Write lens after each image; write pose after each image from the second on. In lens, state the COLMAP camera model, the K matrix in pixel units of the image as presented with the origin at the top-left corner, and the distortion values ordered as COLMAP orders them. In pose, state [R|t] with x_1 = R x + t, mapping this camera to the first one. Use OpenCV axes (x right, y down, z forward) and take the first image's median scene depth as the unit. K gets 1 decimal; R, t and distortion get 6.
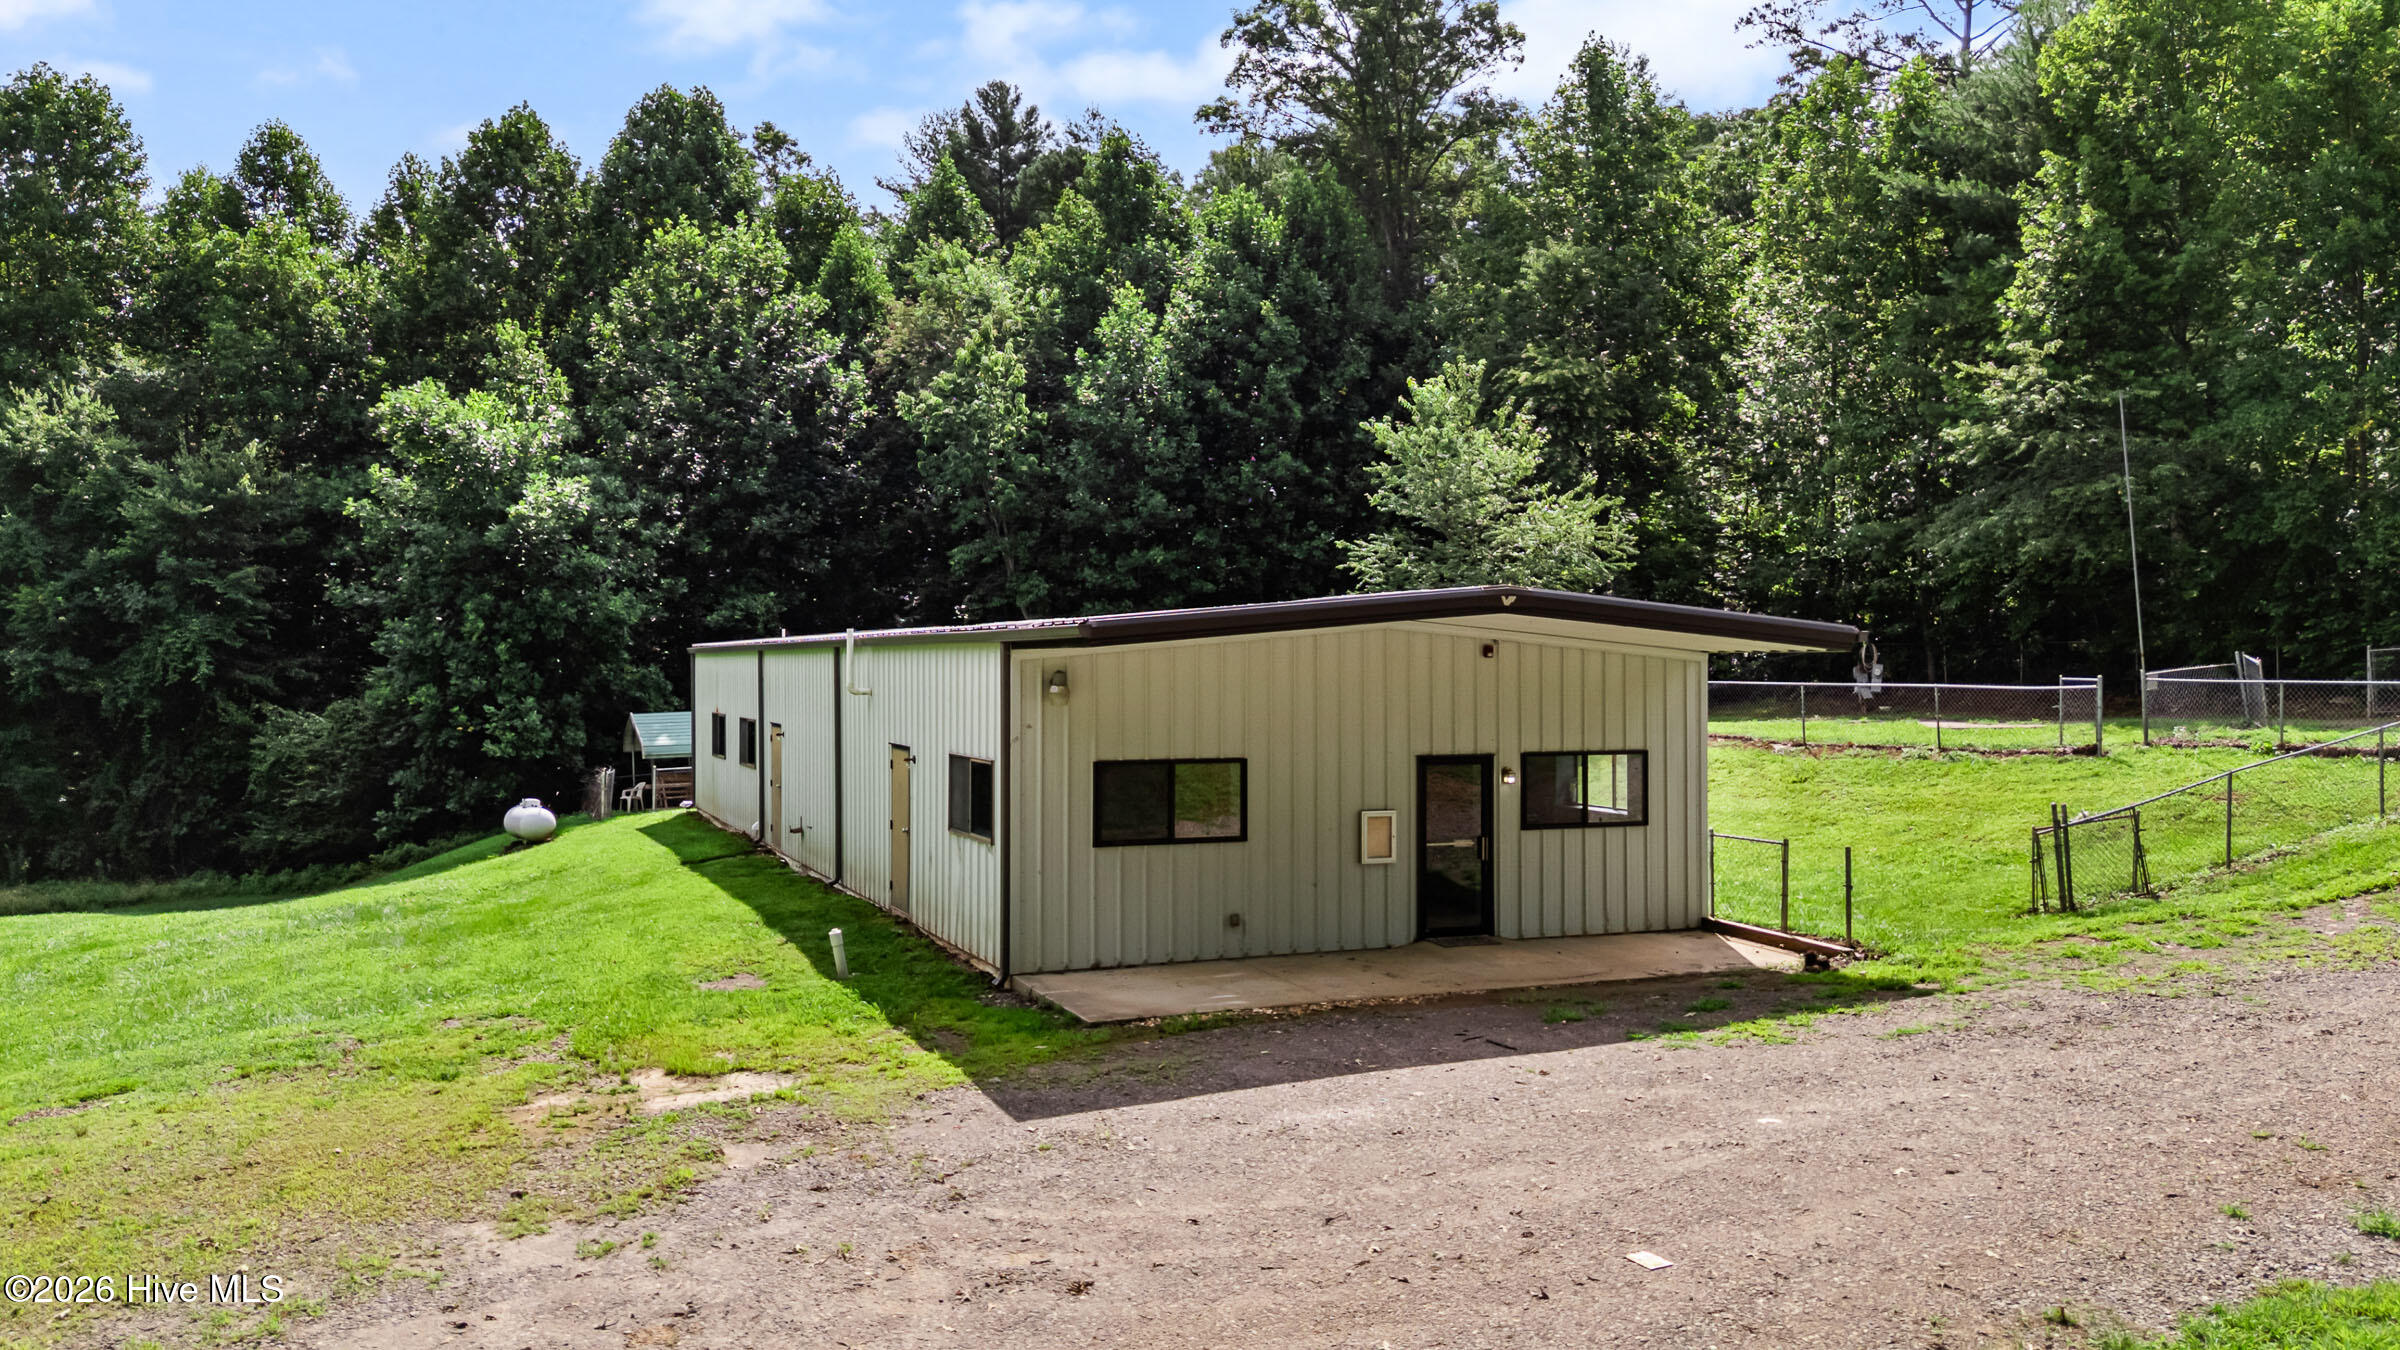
lens RADIAL K [[1737.5, 0, 1201.8], [0, 1737.5, 760.0], [0, 0, 1]] dist [0.054812, -0.057423]
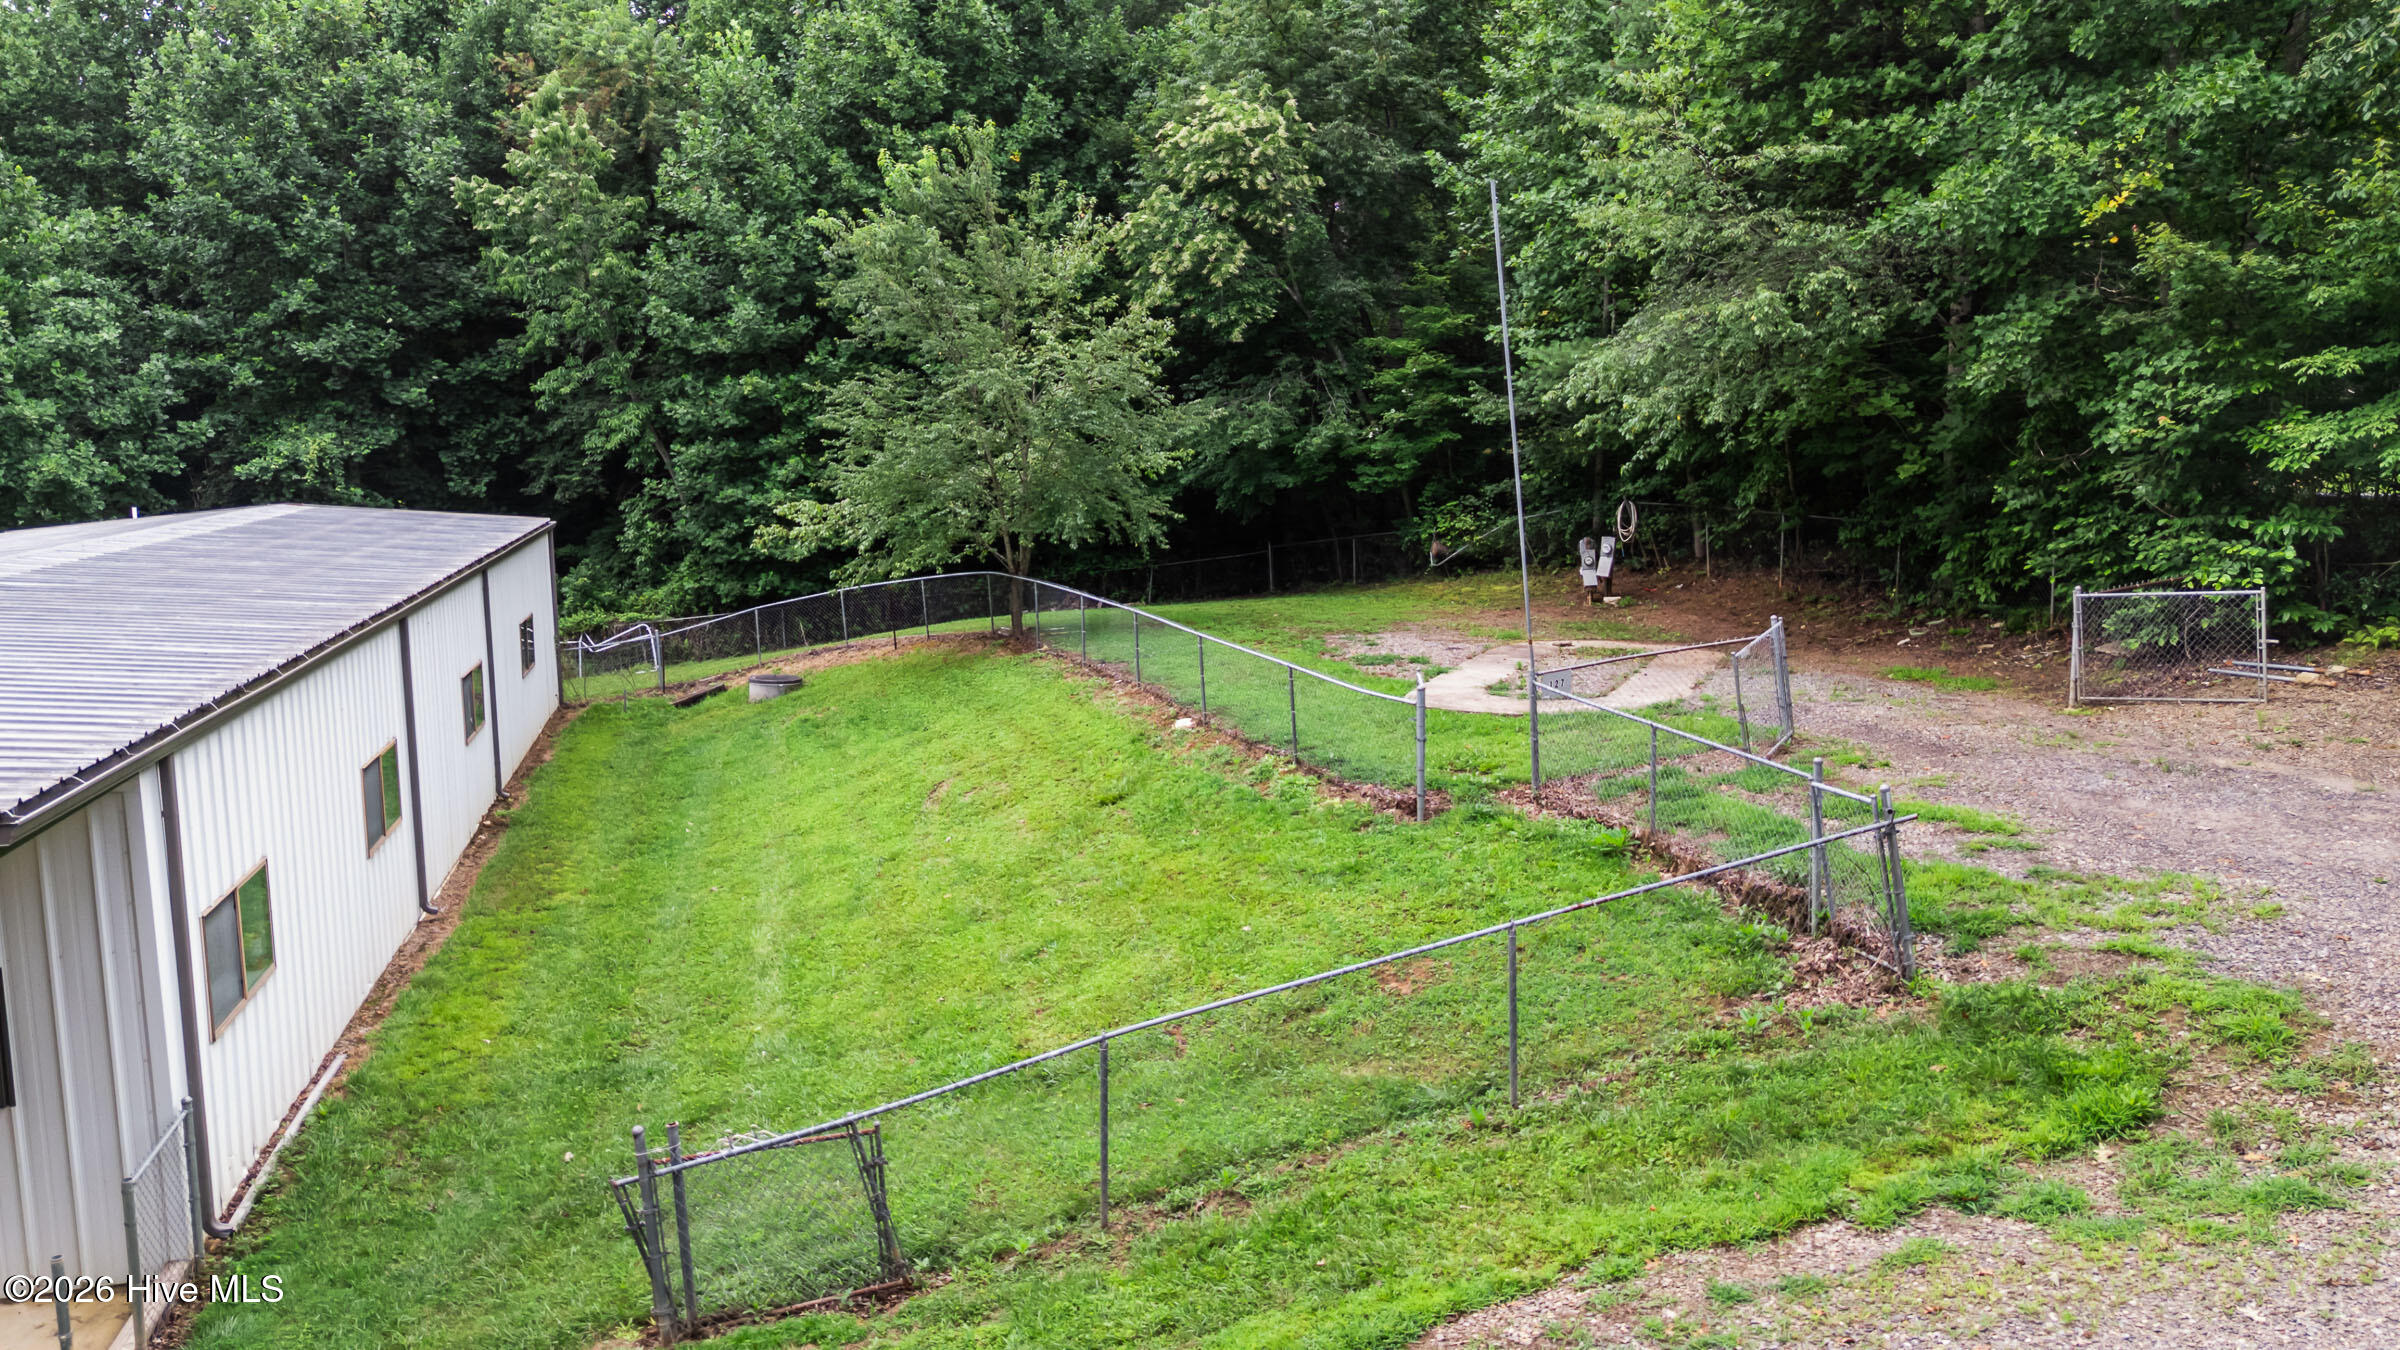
lens RADIAL K [[1767.6, 0, 1200.0], [0, 1767.6, 675.0], [0, 0, 1]] dist [0.073386, -0.063654]
pose [[0.985300, 0.012463, -0.170380, 0.315802], [0.003100, 0.995867, 0.090774, -0.062639], [0.170807, -0.089968, 0.981188, 0.256359]]
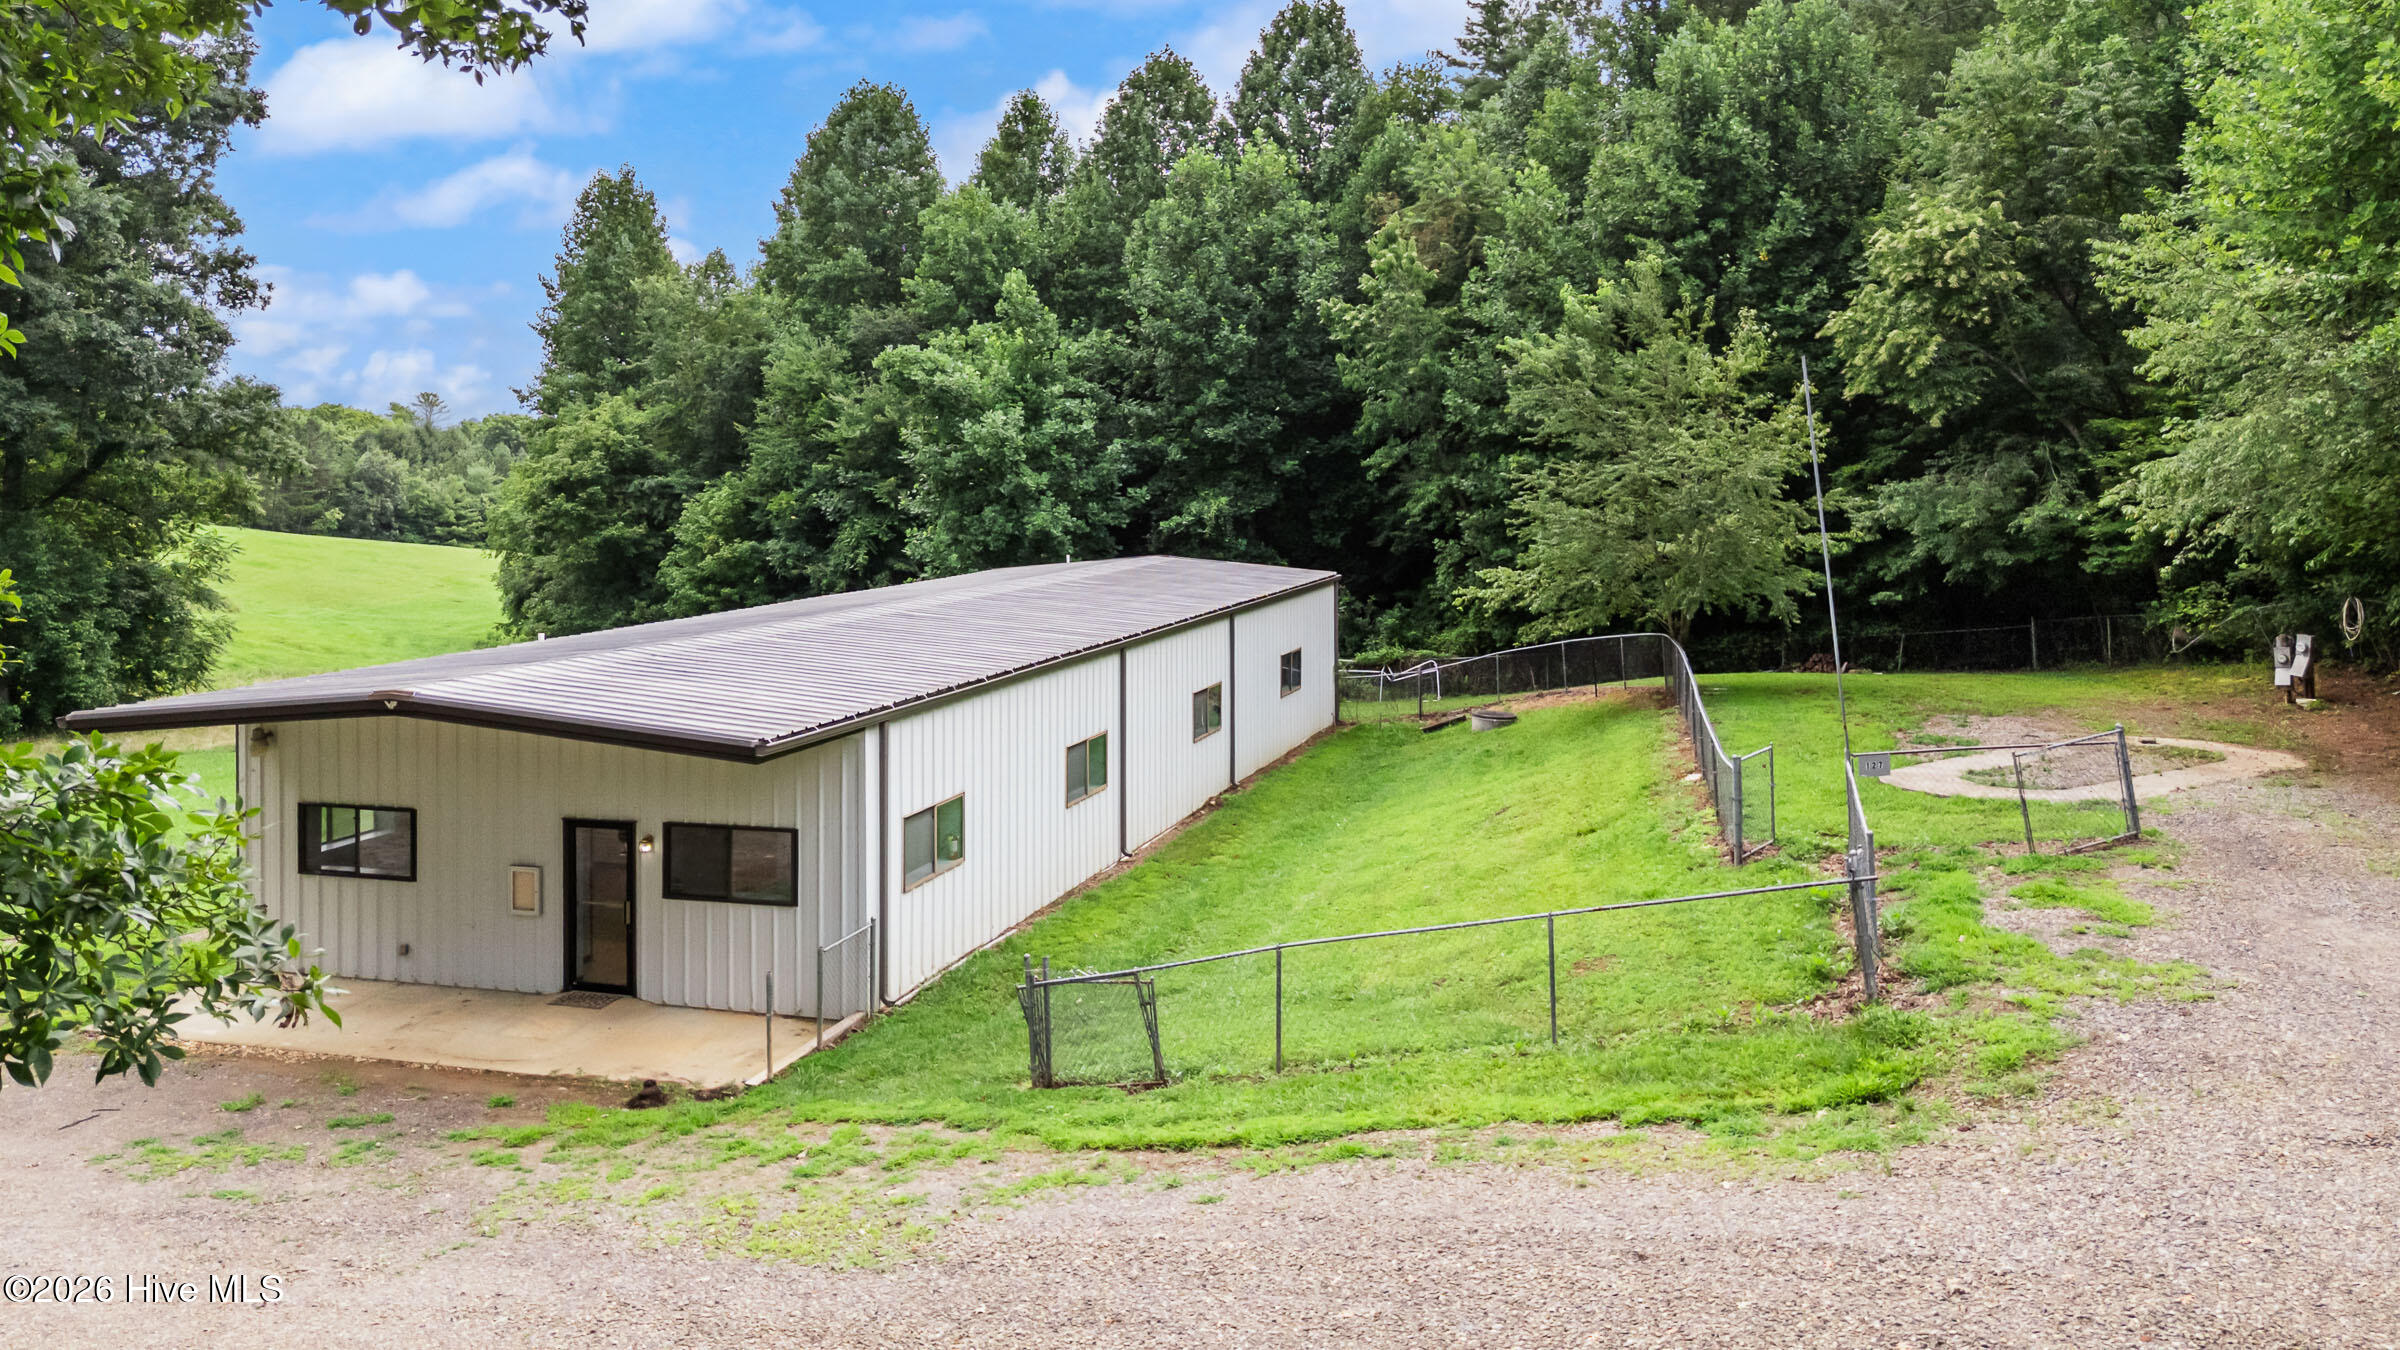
lens RADIAL K [[1832.4, 0, 1208.6], [0, 1832.4, 518.5], [0, 0, 1]] dist [0.080672, -0.076065]
pose [[0.752436, 0.014630, -0.658503, 0.496685], [-0.026873, 0.999603, -0.008498, -0.078597], [0.658117, 0.024090, 0.752530, 0.180541]]
